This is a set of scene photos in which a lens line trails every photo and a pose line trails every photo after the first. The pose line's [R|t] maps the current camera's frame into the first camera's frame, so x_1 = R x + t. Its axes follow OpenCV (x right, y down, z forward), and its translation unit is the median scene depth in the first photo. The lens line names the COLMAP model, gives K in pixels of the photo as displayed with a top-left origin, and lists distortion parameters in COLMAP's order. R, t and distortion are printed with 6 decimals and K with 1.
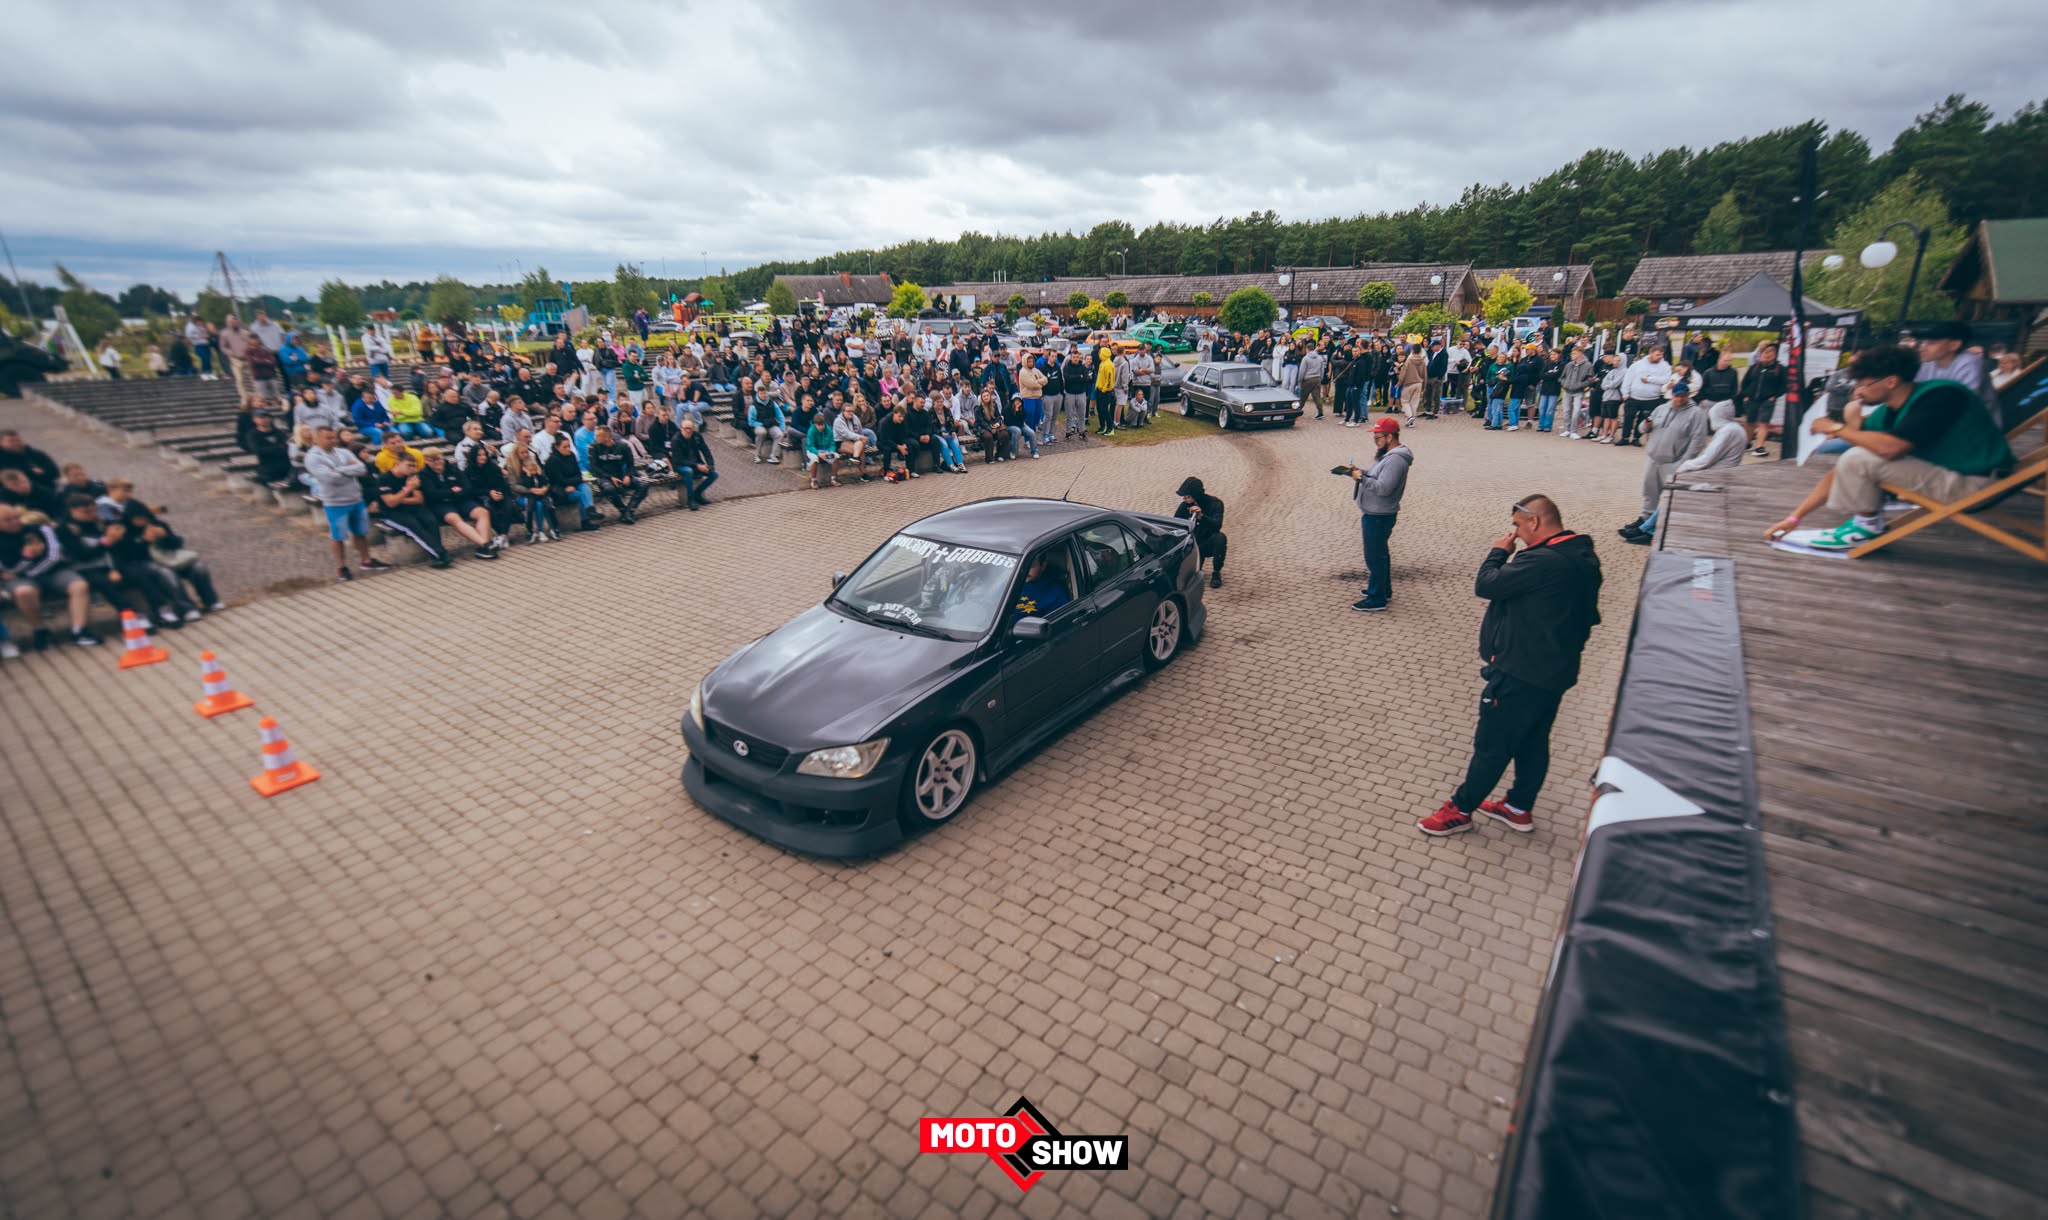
lens RADIAL K [[871.6, 0, 1023.1], [0, 871.6, 579.4], [0, 0, 1]] dist [-0.000277, 0.007200]
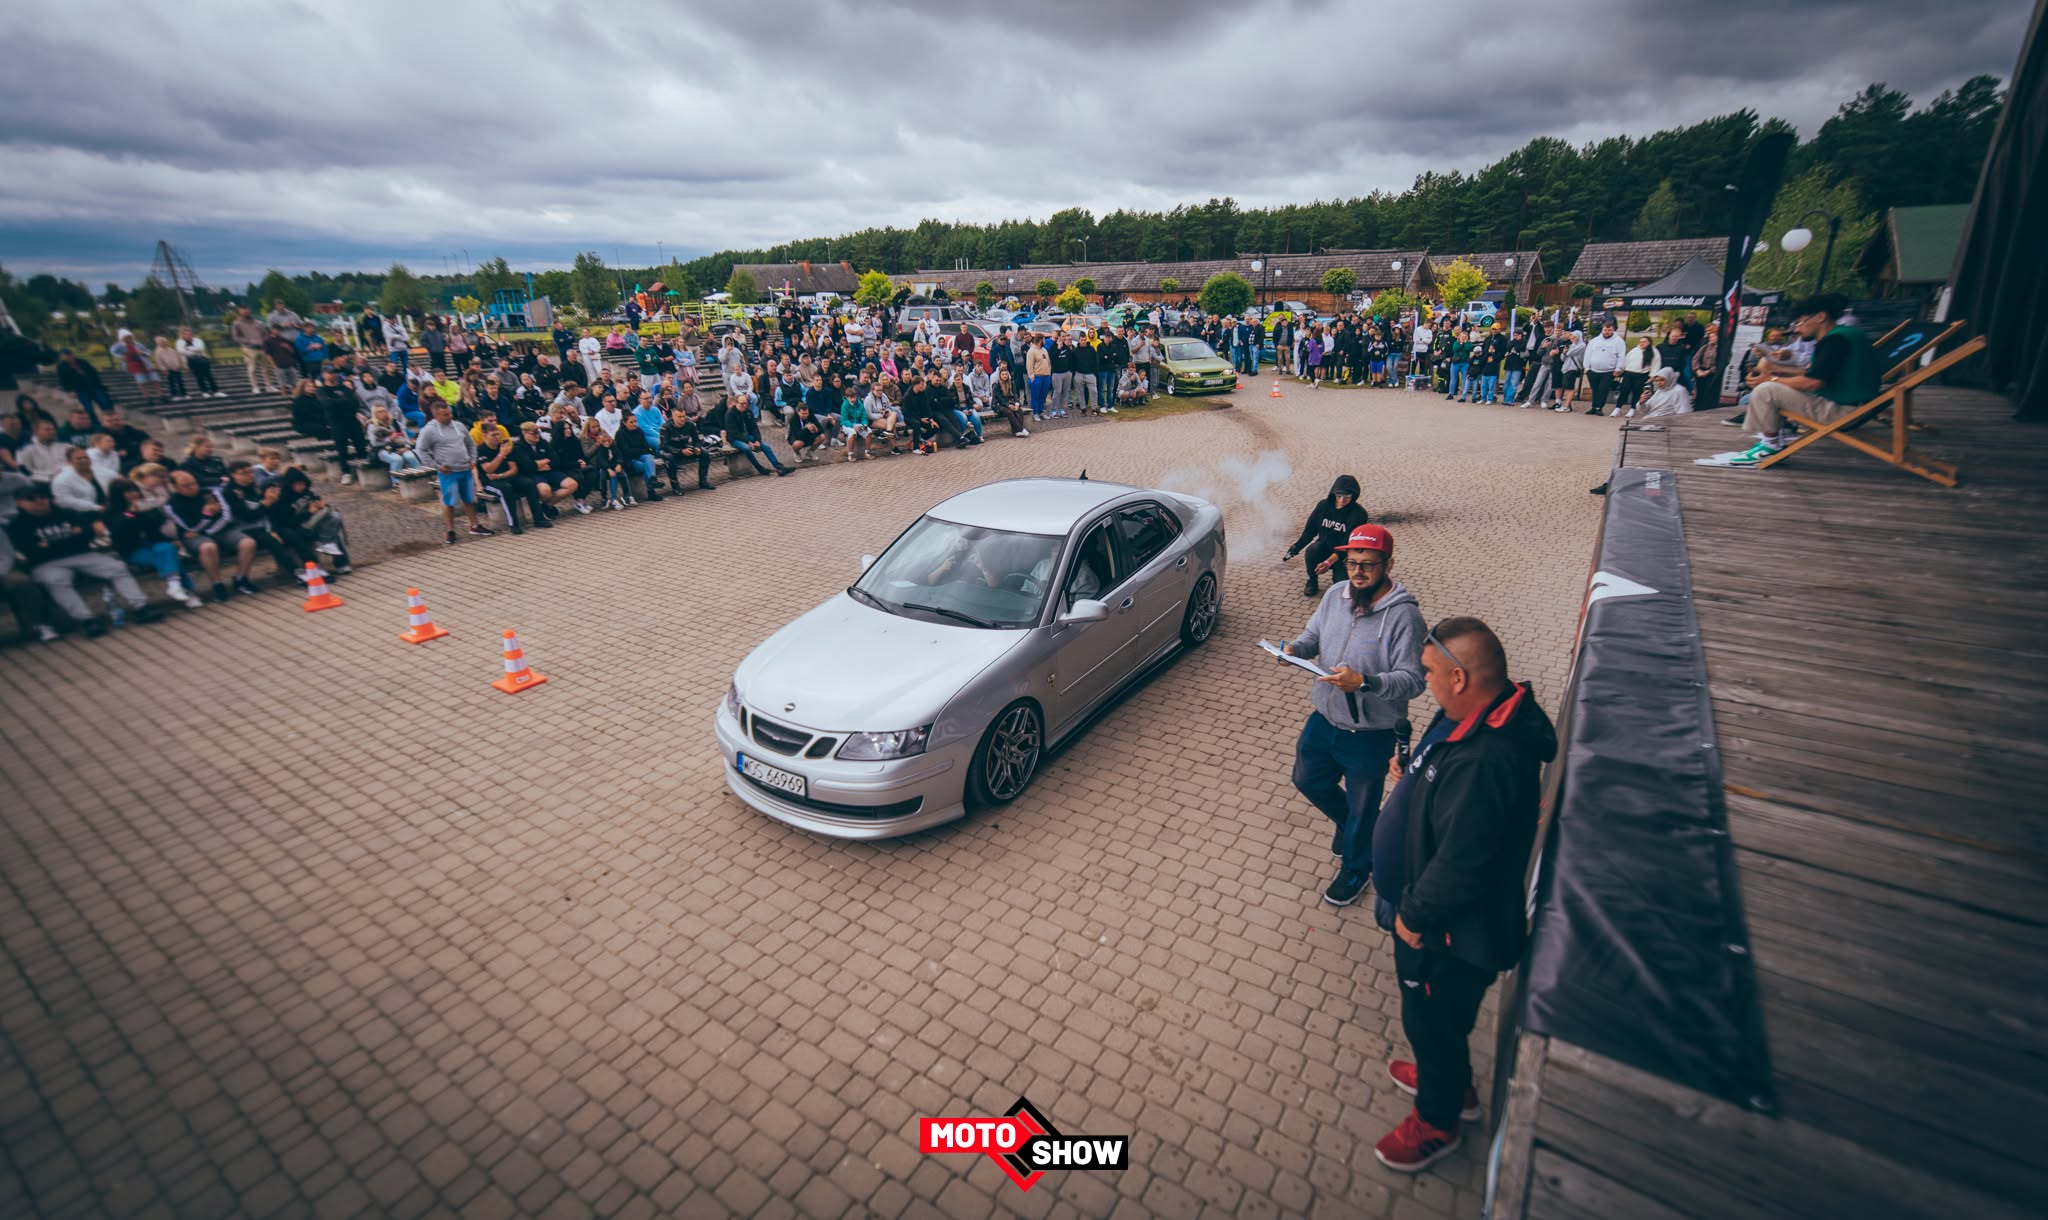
lens RADIAL K [[871.6, 0, 1026.1], [0, 871.6, 587.3], [0, 0, 1]] dist [-0.000277, 0.007200]
pose [[0.998733, -0.021401, 0.045548, -0.084820], [0.020480, 0.999578, 0.020579, 0.037803], [-0.045969, -0.019620, 0.998750, -0.101808]]
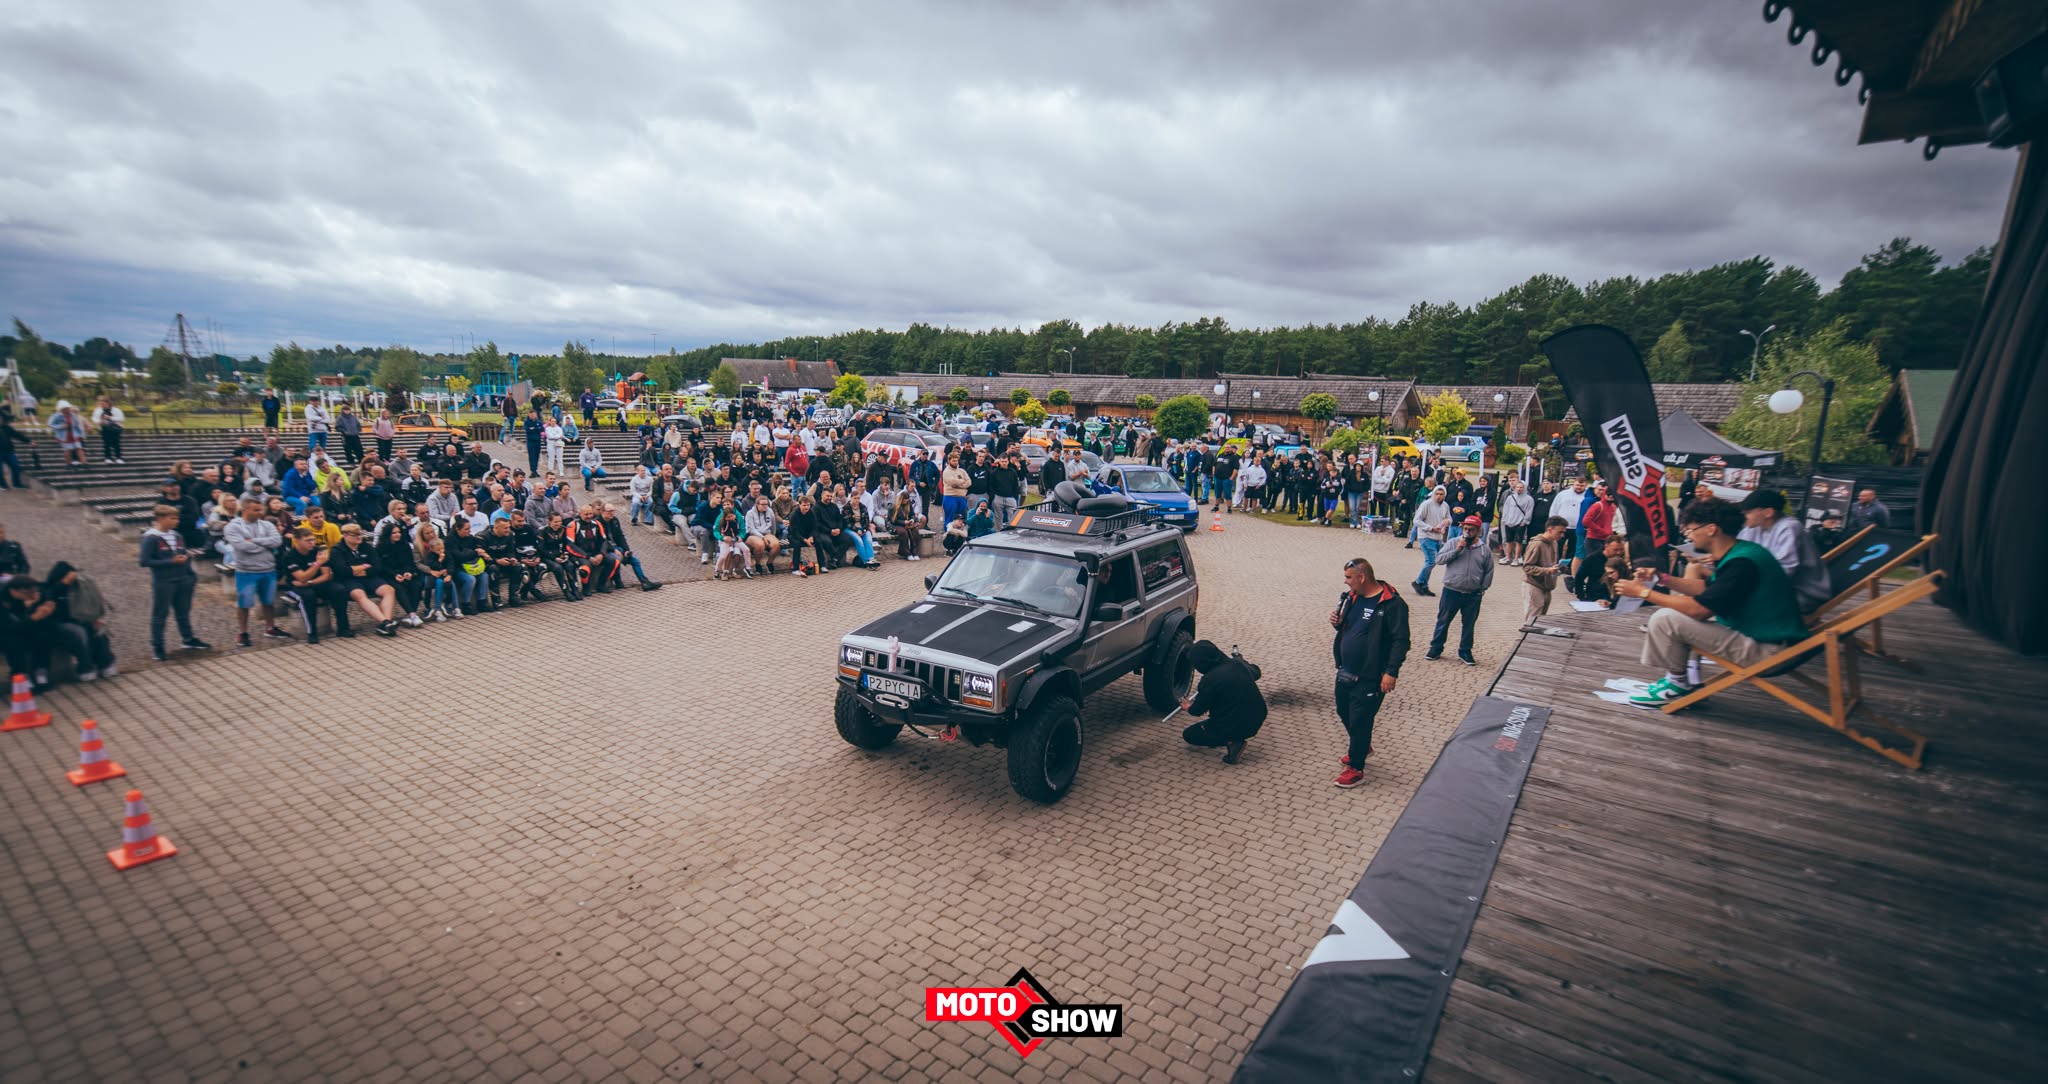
lens RADIAL K [[905.8, 0, 950.2], [0, 905.8, 562.0], [0, 0, 1]] dist [-0.002795, 0.009188]
pose [[0.998739, 0.048272, -0.013810, 0.038019], [-0.049604, 0.991218, -0.122584, -0.010068], [0.007772, 0.123114, 0.992362, -0.033850]]
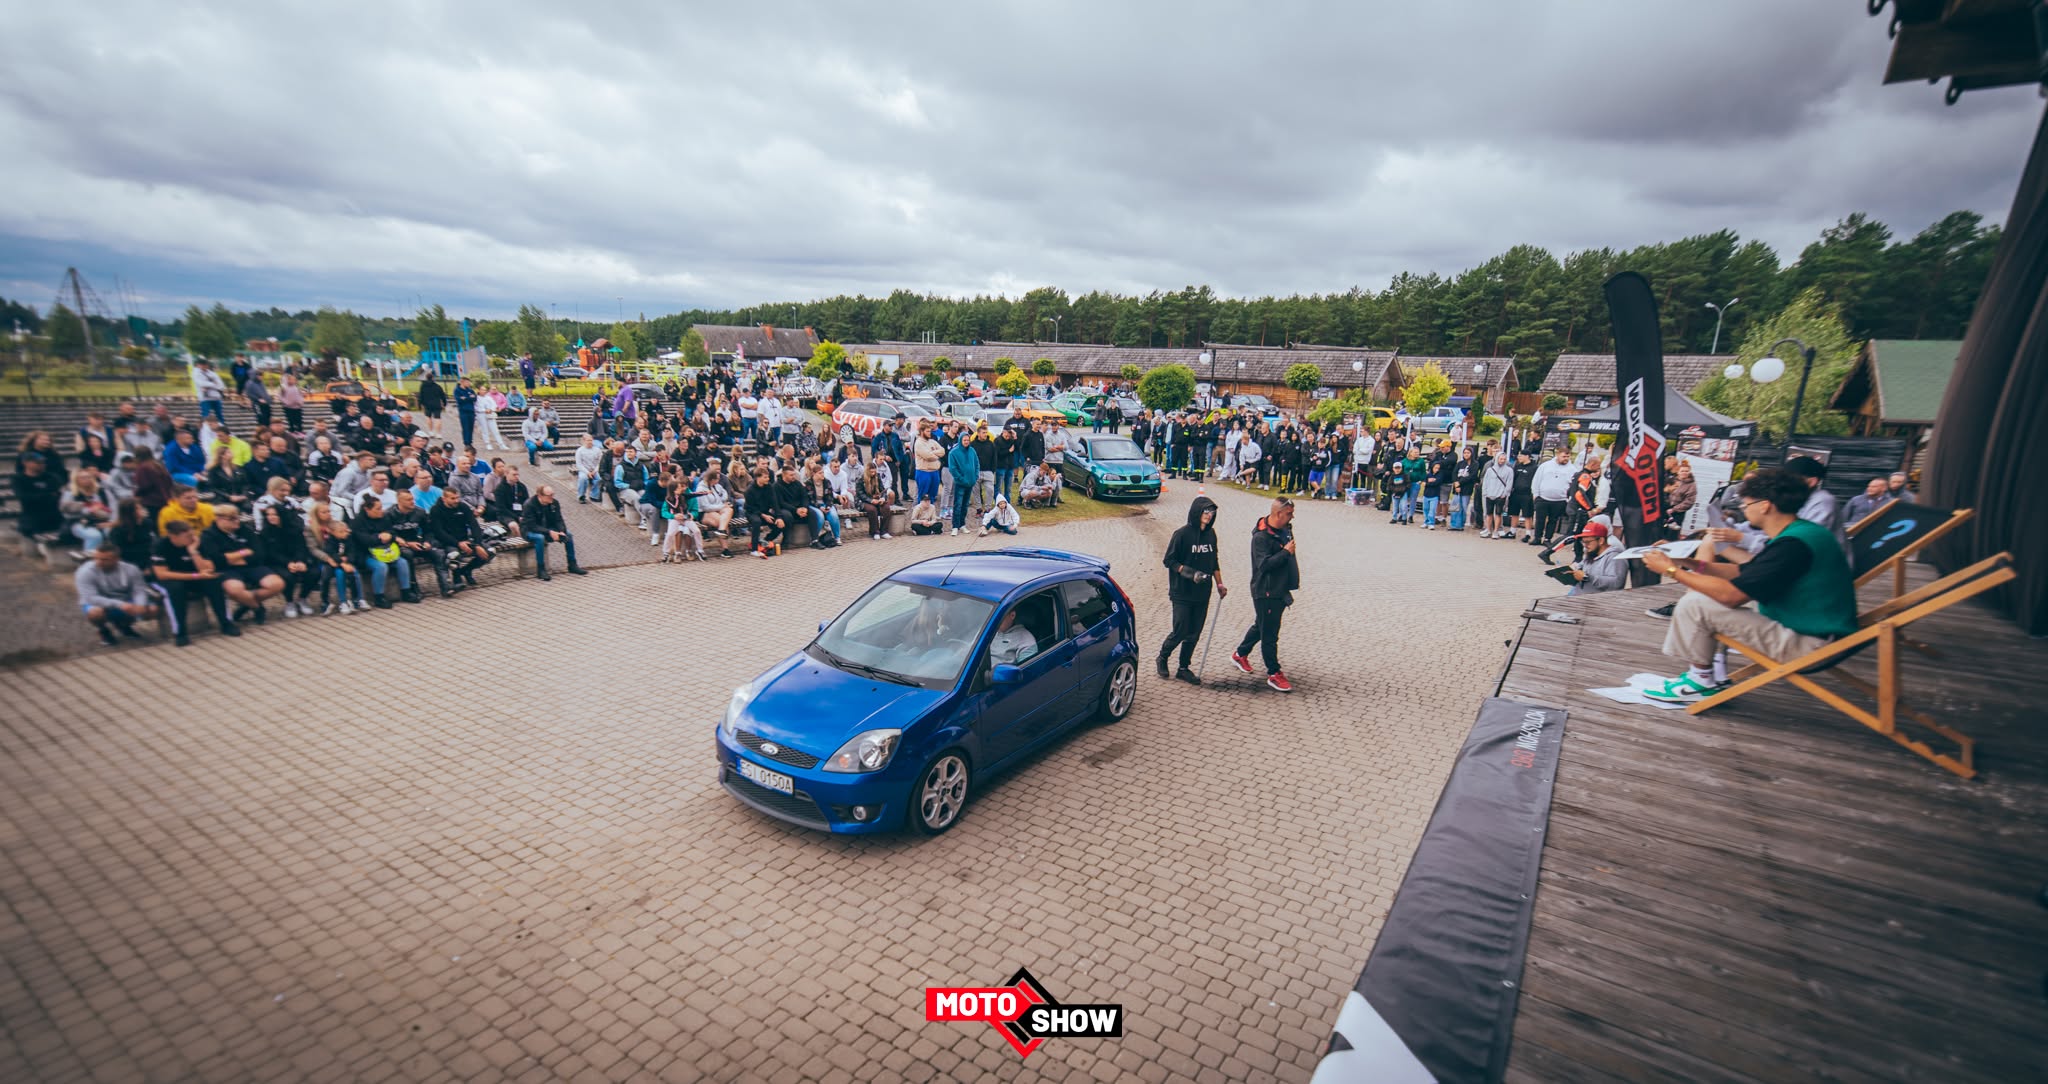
lens RADIAL K [[905.8, 0, 997.4], [0, 905.8, 609.5], [0, 0, 1]] dist [-0.002795, 0.009188]
pose [[0.997855, 0.035345, 0.055097, 0.057001], [-0.032884, 0.998448, -0.044947, -0.024106], [-0.056600, 0.043039, 0.997469, 0.029104]]
